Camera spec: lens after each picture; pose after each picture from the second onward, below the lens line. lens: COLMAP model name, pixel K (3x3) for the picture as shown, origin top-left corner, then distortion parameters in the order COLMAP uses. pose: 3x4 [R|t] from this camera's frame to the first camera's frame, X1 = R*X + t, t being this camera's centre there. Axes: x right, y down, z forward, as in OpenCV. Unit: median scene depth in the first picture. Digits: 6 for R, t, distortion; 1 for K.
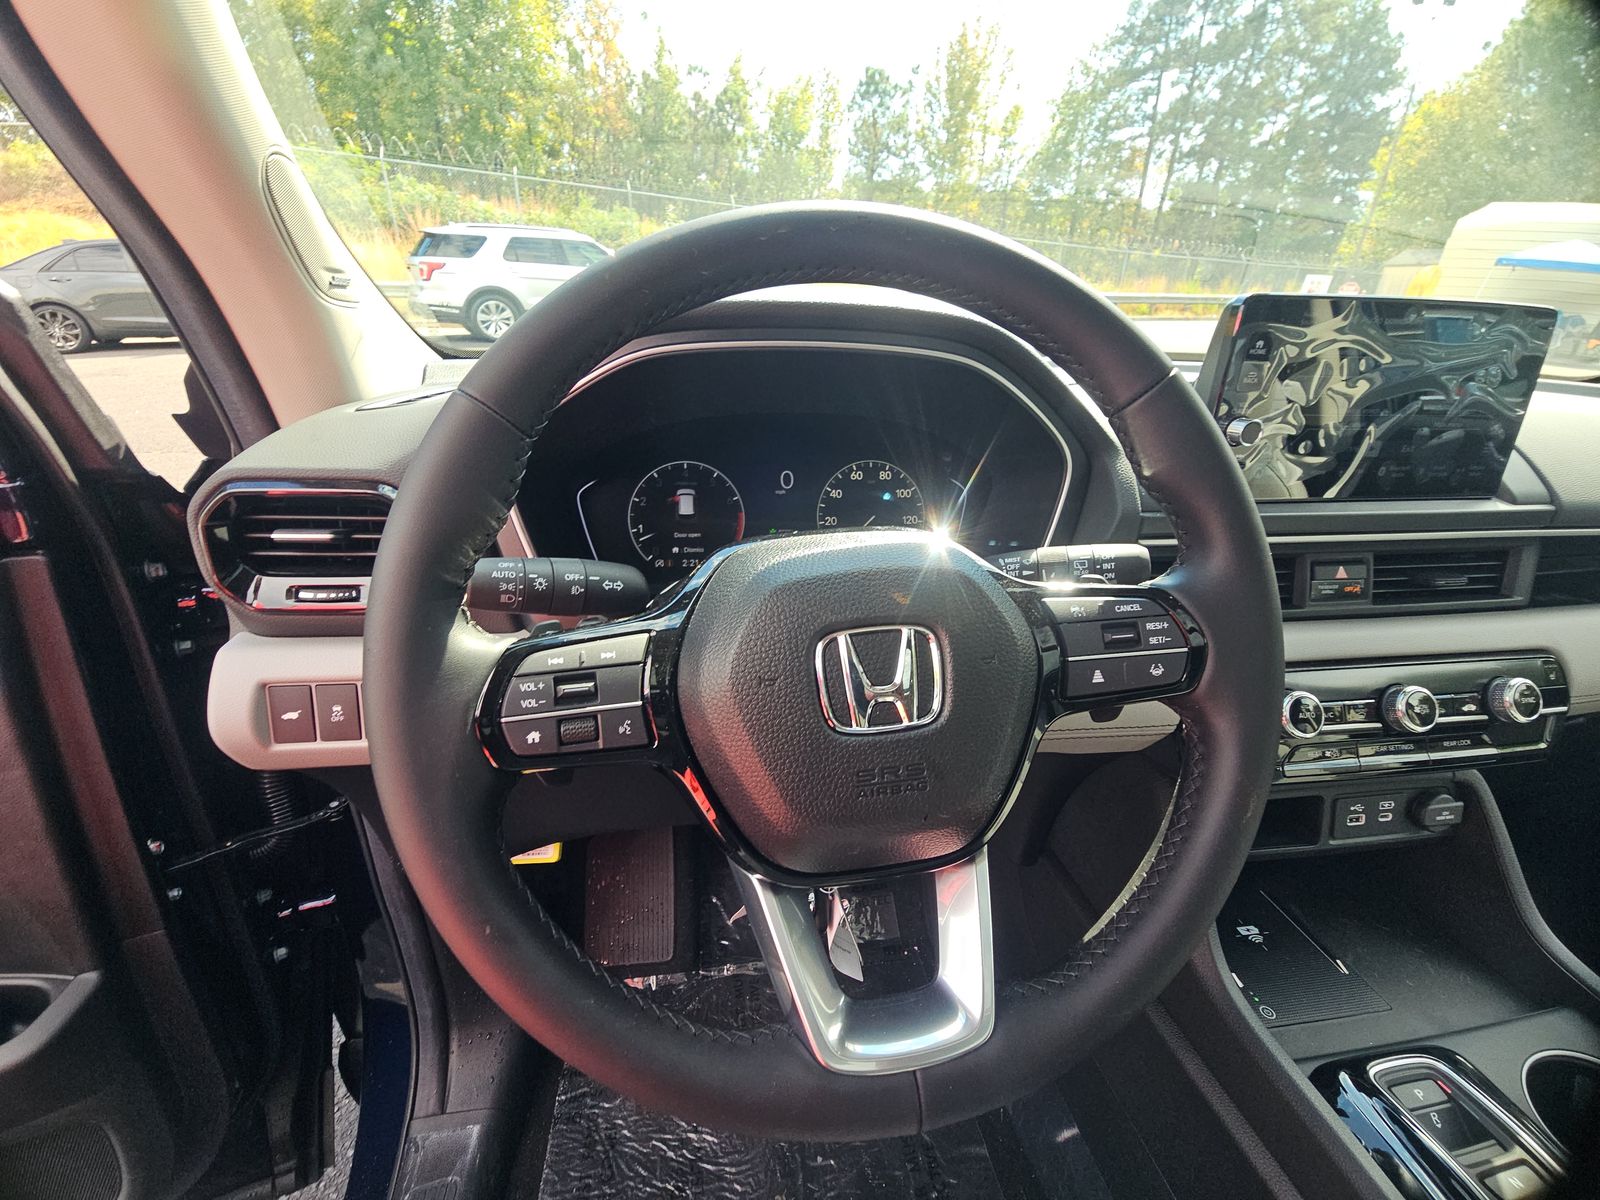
lens RADIAL K [[658.0, 0, 794.0], [0, 658.0, 603.5], [0, 0, 1]] dist [0.000355, -0.003273]
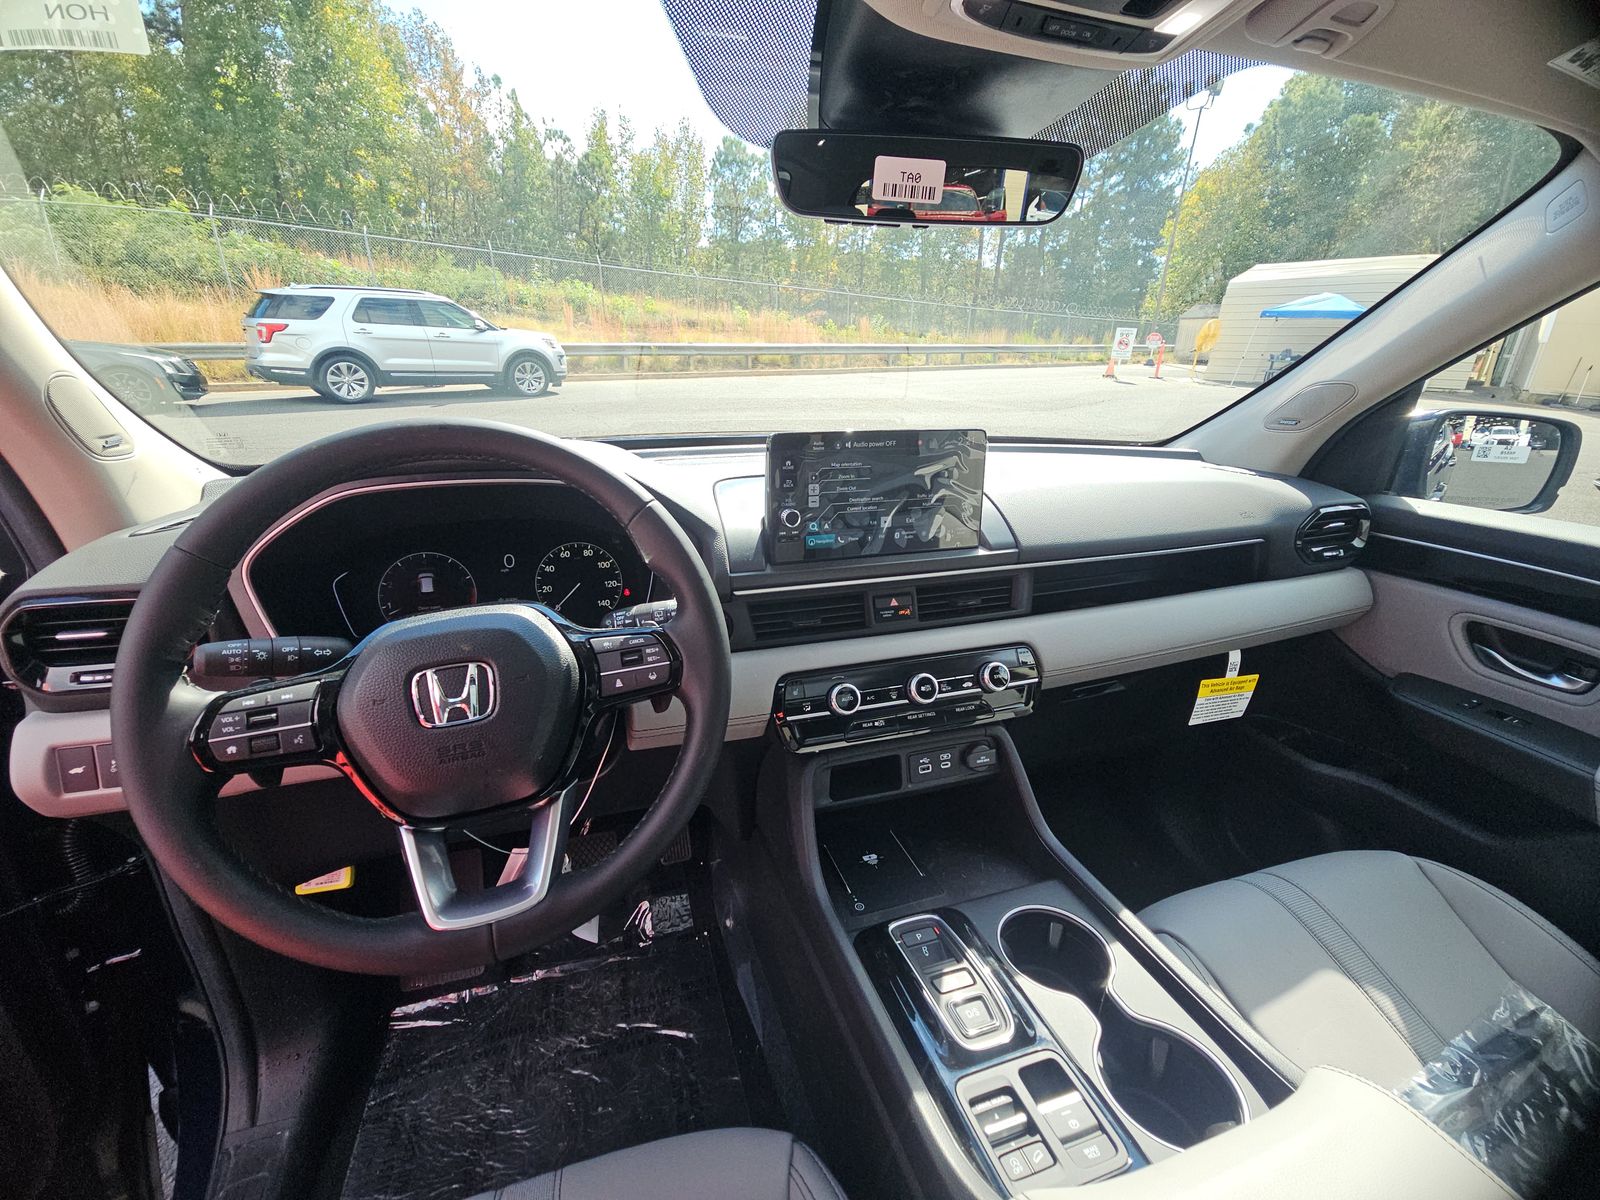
lens RADIAL K [[649.1, 0, 793.4], [0, 649.1, 604.6], [0, 0, 1]] dist [0.015182, -0.011406]
pose [[0.985157, -0.072116, 0.155772, 0.333747], [0.081666, 0.995097, -0.055796, 0.020366], [-0.150984, 0.067689, 0.986216, -0.371741]]
